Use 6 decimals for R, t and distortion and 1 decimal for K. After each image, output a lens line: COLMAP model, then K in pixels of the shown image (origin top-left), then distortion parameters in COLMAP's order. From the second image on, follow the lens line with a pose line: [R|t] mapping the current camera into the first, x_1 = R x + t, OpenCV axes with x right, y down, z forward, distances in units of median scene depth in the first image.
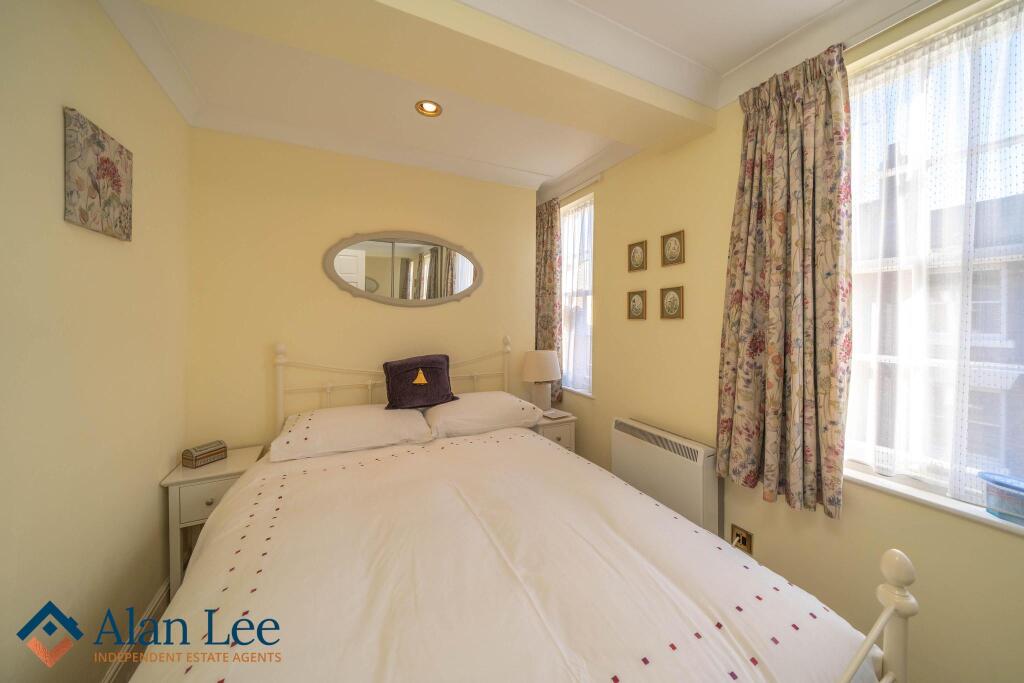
lens RADIAL K [[355.0, 0, 508.9], [0, 355.0, 317.6], [0, 0, 1]] dist [-0.000291, -0.000086]
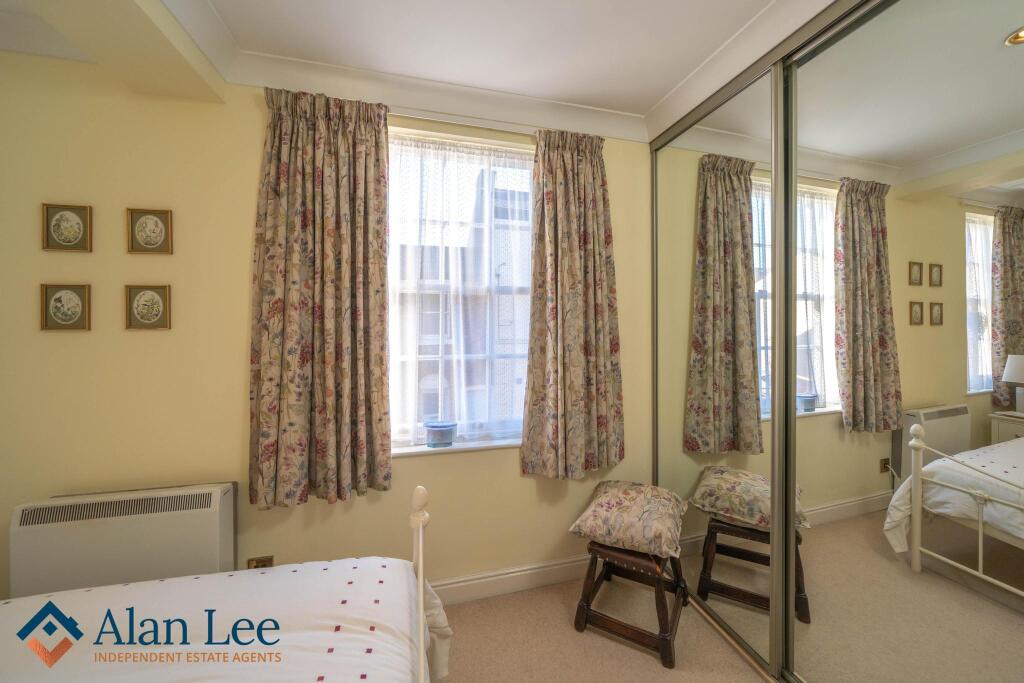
lens RADIAL K [[345.4, 0, 509.1], [0, 345.4, 334.8], [0, 0, 1]] dist [0.000083, 0.000042]
pose [[0.216408, -0.013063, 0.976216, -0.106140], [-0.005304, 0.999880, 0.014555, 0.000827], [-0.976289, -0.008328, 0.216313, 0.224546]]
